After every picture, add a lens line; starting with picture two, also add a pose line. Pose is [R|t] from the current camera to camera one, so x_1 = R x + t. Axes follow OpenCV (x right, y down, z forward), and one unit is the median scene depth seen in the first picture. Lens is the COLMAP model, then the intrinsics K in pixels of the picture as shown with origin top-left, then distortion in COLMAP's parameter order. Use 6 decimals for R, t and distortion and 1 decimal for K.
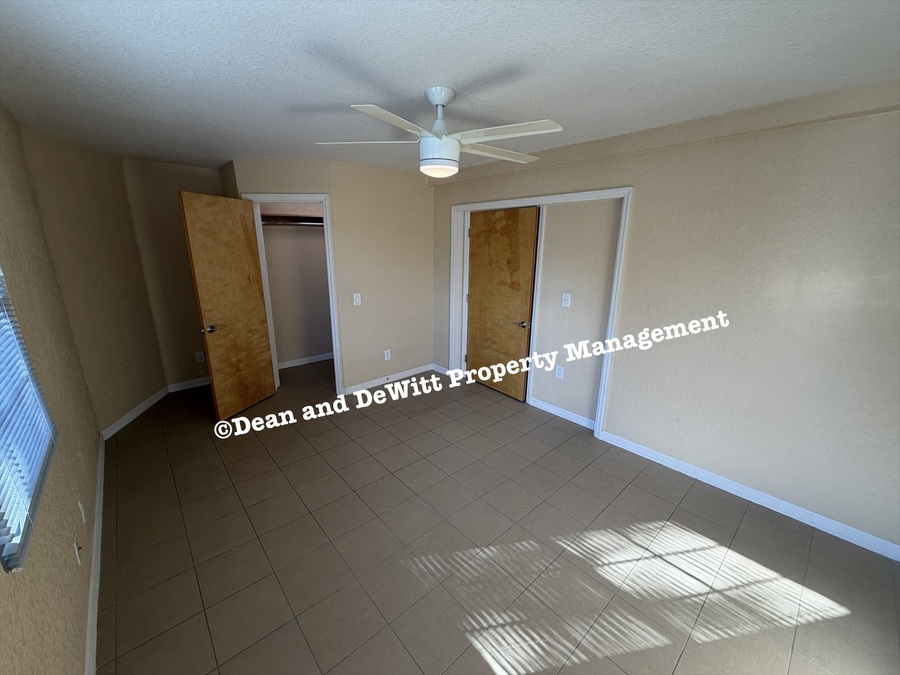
lens RADIAL K [[359.6, 0, 448.5], [0, 359.6, 338.1], [0, 0, 1]] dist [-0.003733, 0.000750]
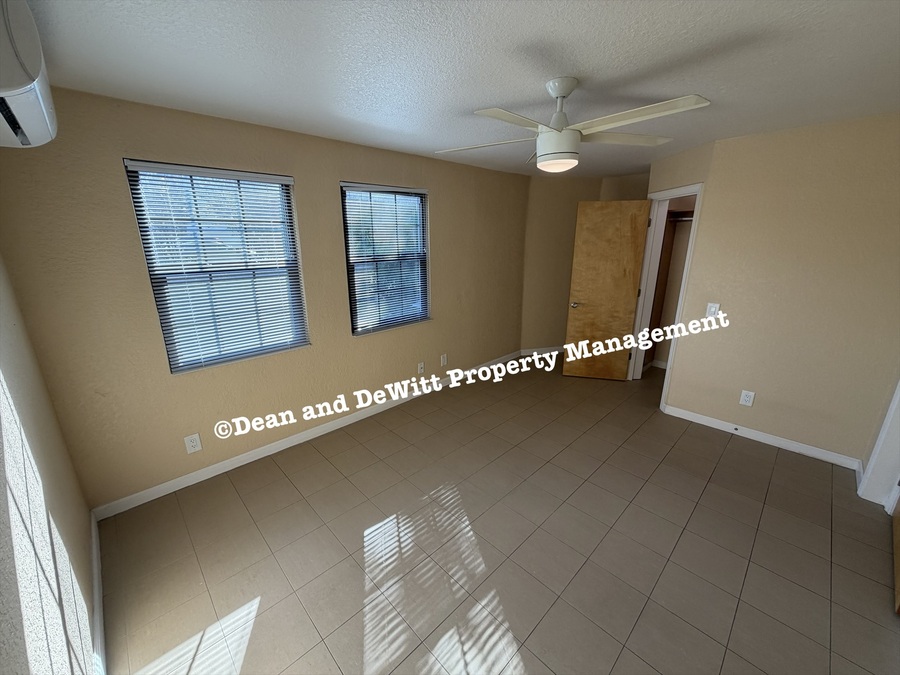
lens RADIAL K [[359.6, 0, 450.0], [0, 359.6, 338.8], [0, 0, 1]] dist [-0.003733, 0.000750]
pose [[0.059183, 0.266471, -0.962024, 0.588311], [-0.266392, 0.932981, 0.242038, -0.102473], [0.962046, 0.241951, 0.126203, 0.412794]]
